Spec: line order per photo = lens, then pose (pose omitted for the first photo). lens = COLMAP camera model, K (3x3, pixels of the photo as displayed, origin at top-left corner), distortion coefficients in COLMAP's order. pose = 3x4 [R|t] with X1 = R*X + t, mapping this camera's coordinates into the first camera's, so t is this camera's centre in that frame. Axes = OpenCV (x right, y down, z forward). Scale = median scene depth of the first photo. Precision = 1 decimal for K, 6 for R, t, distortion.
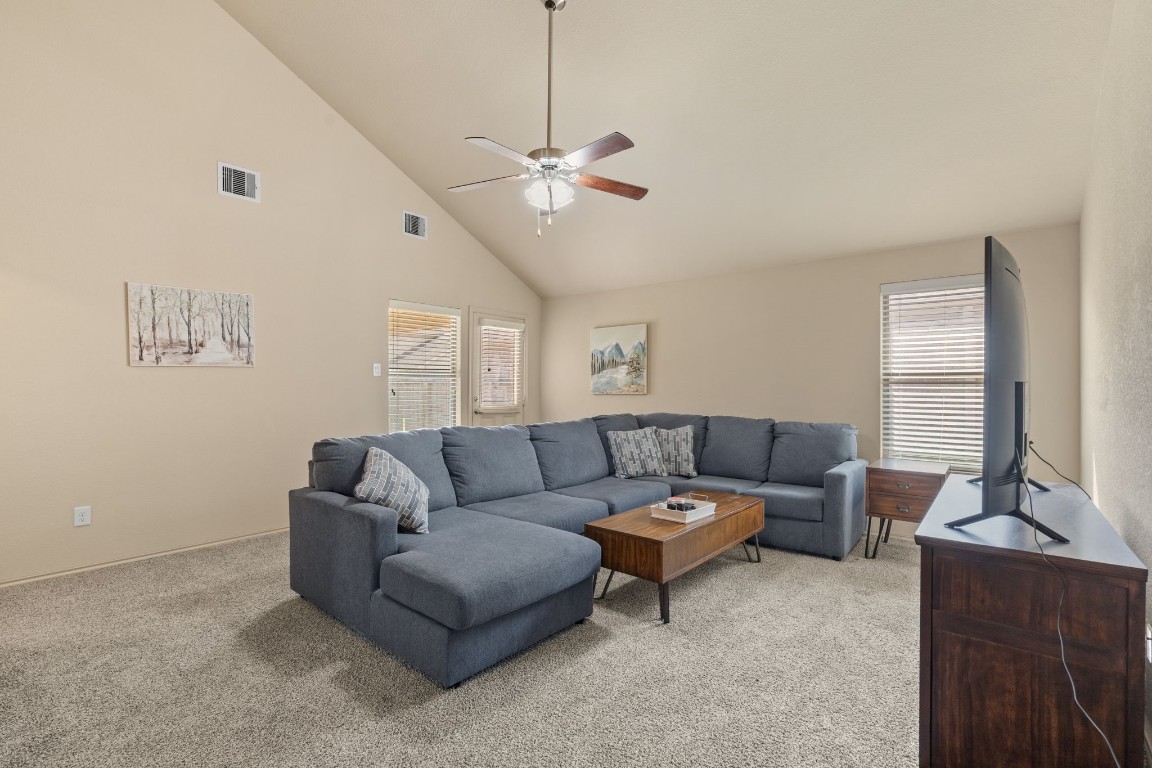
lens RADIAL K [[526.7, 0, 573.8], [0, 526.7, 389.2], [0, 0, 1]] dist [-0.003613, 0.001507]
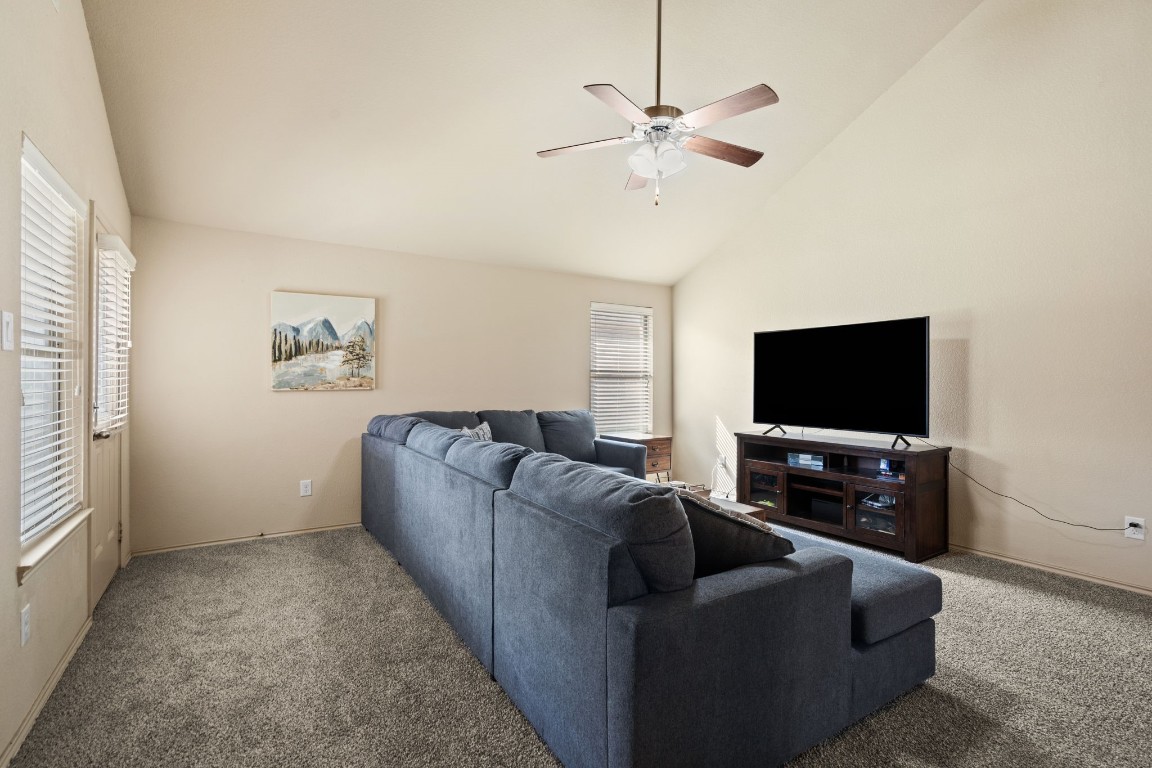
lens RADIAL K [[526.7, 0, 578.5], [0, 526.7, 381.1], [0, 0, 1]] dist [-0.003613, 0.001507]
pose [[0.304126, -0.003018, 0.952627, -0.491978], [0.003117, 0.999993, 0.002172, -0.003783], [-0.952627, 0.002309, 0.304134, 0.462956]]
